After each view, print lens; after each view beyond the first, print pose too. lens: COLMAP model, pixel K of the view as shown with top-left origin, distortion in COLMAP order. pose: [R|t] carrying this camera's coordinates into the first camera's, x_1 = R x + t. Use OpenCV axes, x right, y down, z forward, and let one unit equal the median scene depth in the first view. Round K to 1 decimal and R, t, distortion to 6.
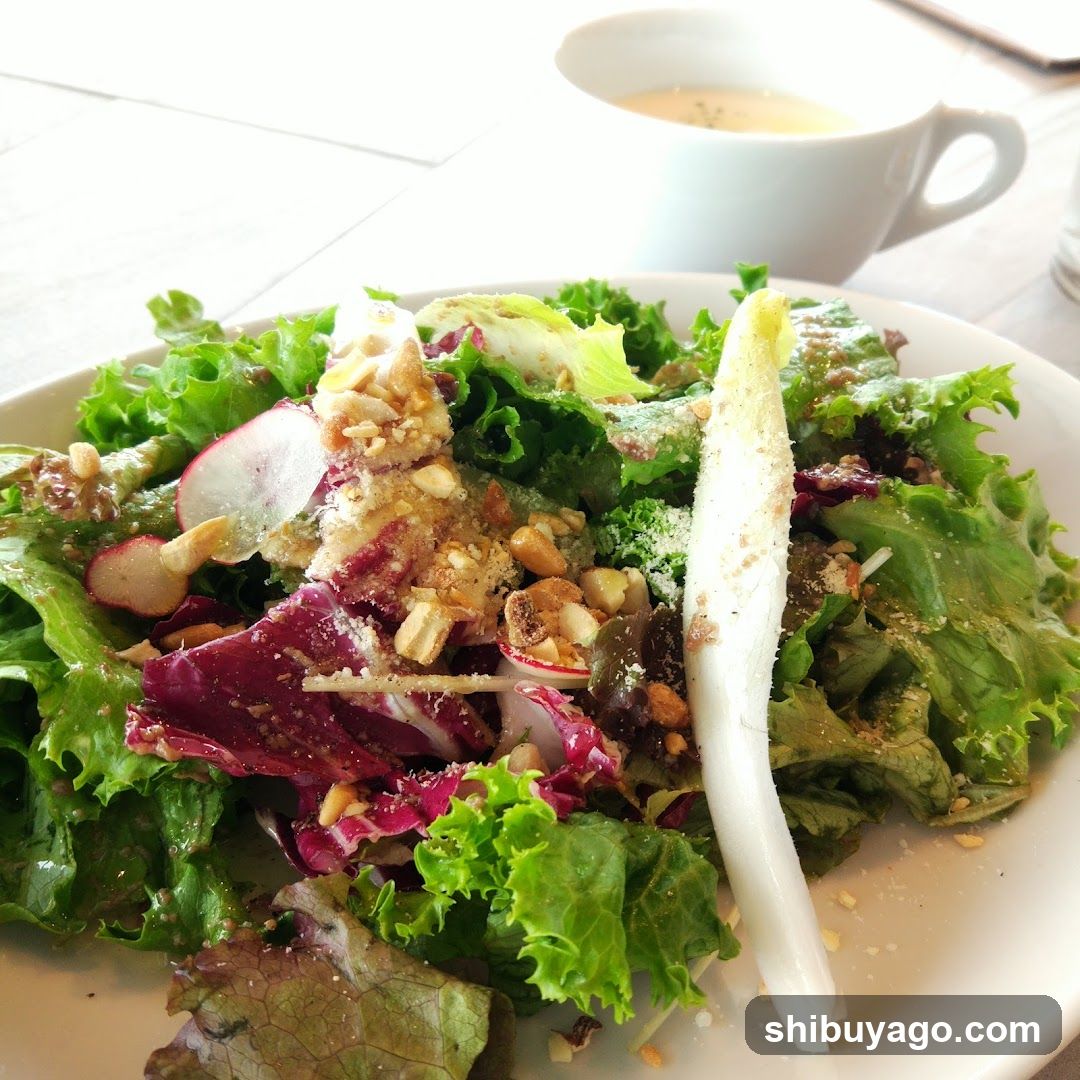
lens RADIAL K [[1173.7, 0, 539.0], [0, 1173.7, 587.3], [0, 0, 1]] dist [0.159737, -0.444515]
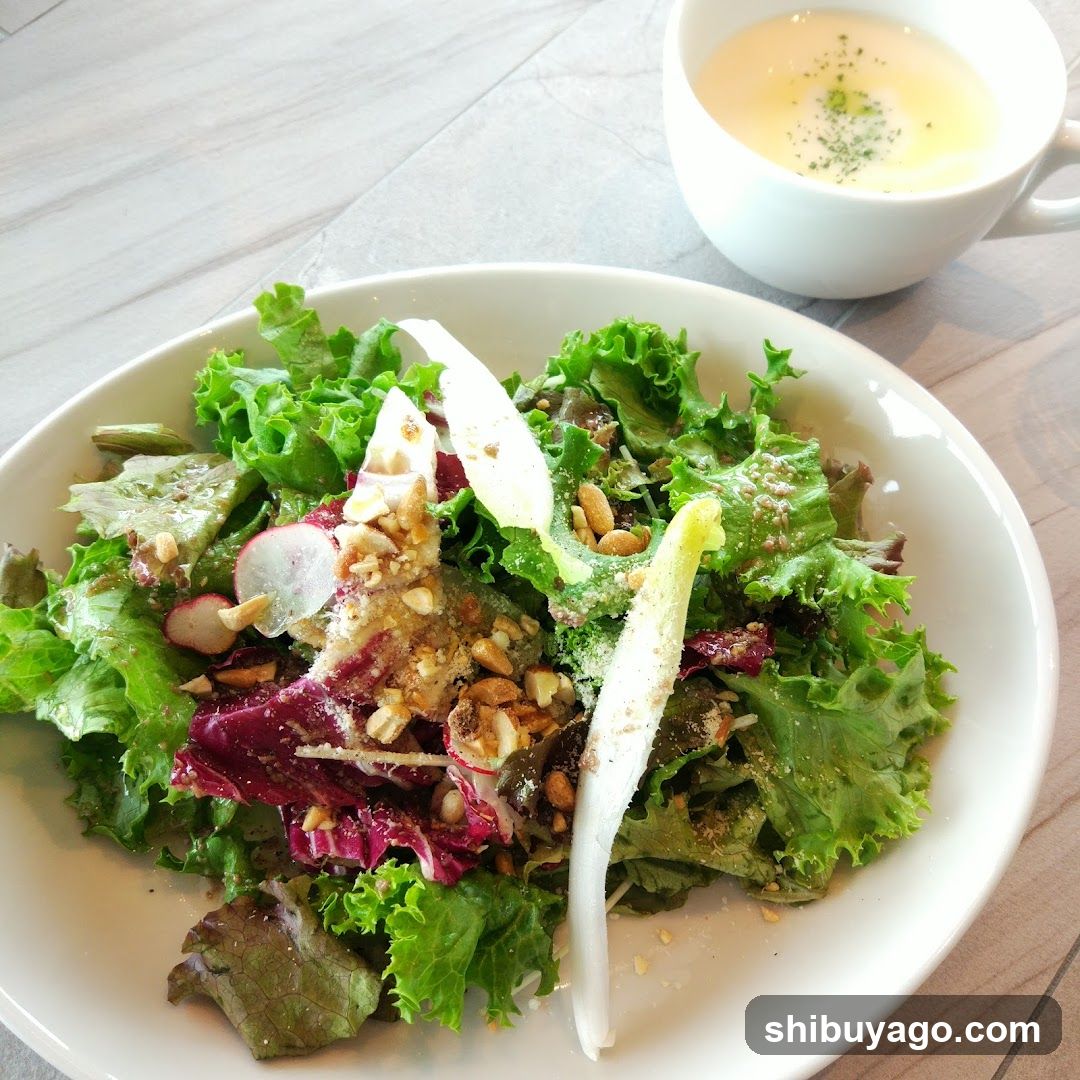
lens RADIAL K [[1170.0, 0, 550.3], [0, 1170.0, 552.4], [0, 0, 1]] dist [0.172856, -0.440379]
pose [[0.970618, 0.208892, -0.119433, 0.206162], [-0.151087, 0.915381, 0.373162, -0.675368], [0.187278, -0.344153, 0.920047, -0.162543]]
